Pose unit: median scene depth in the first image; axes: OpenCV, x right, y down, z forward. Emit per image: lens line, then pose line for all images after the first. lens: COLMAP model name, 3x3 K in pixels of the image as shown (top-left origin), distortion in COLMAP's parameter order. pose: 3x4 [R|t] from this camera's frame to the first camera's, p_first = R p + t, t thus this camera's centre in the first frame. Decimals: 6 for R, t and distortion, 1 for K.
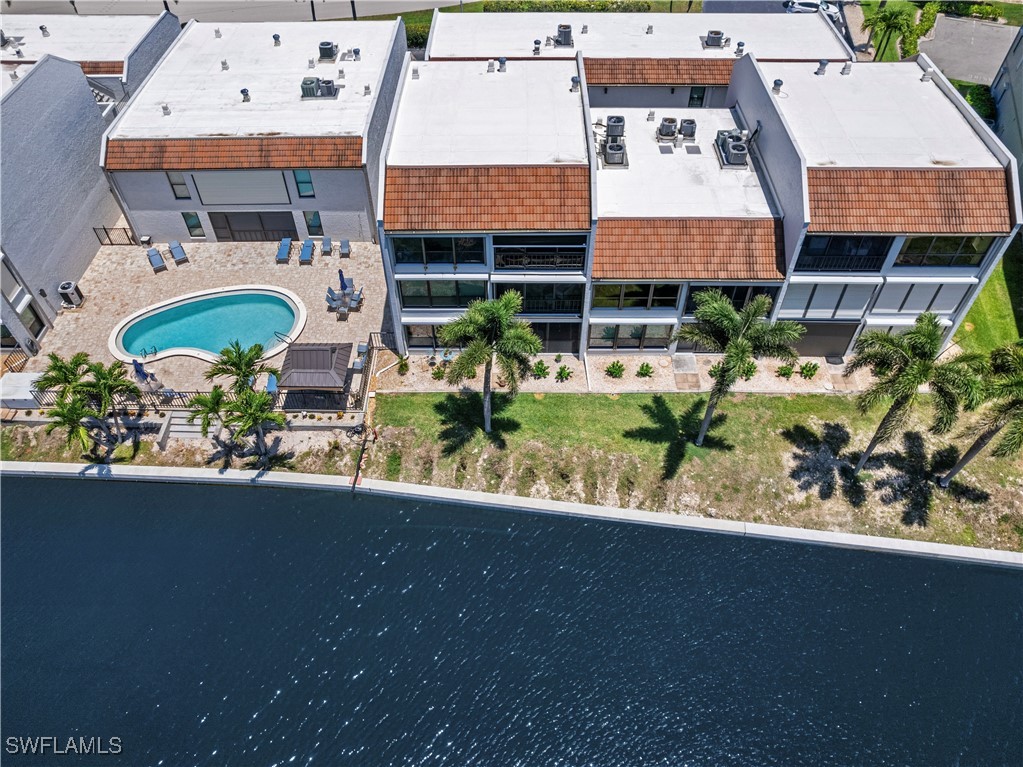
lens RADIAL K [[739.5, 0, 508.1], [0, 739.5, 394.2], [0, 0, 1]] dist [-0.063844, 0.042836]
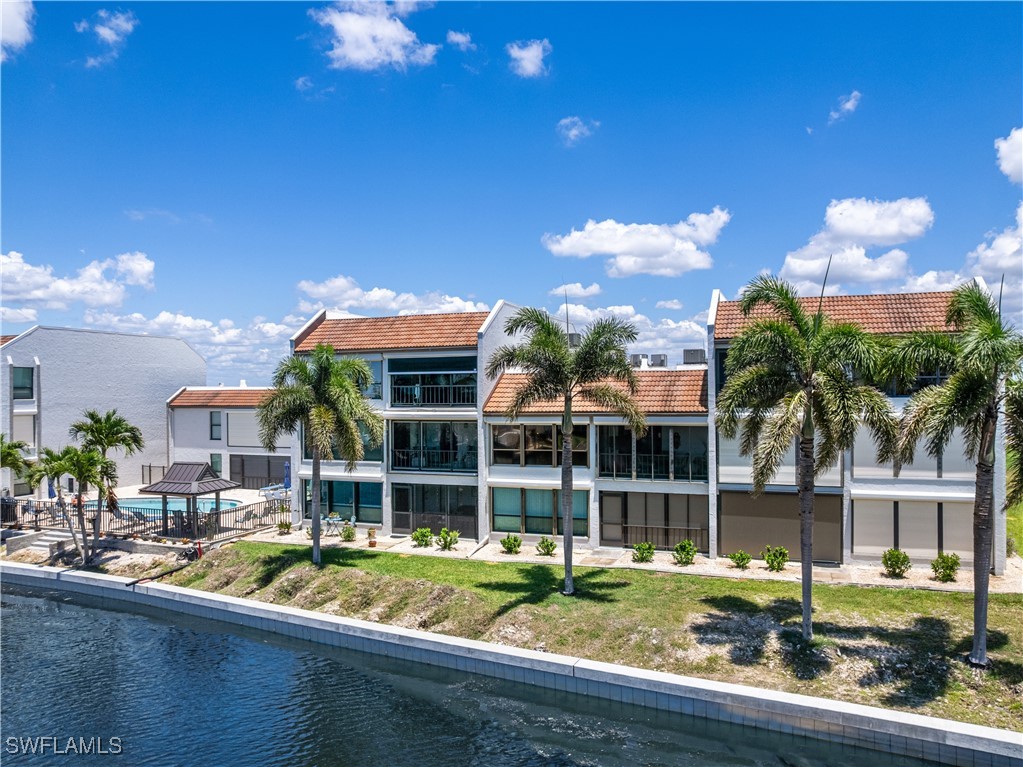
lens RADIAL K [[739.5, 0, 520.2], [0, 739.5, 383.3], [0, 0, 1]] dist [-0.063844, 0.042836]
pose [[0.942750, -0.003363, -0.333482, 0.436974], [-0.248043, 0.661345, -0.707883, 0.422338], [0.222927, 0.750075, 0.622649, 0.419622]]
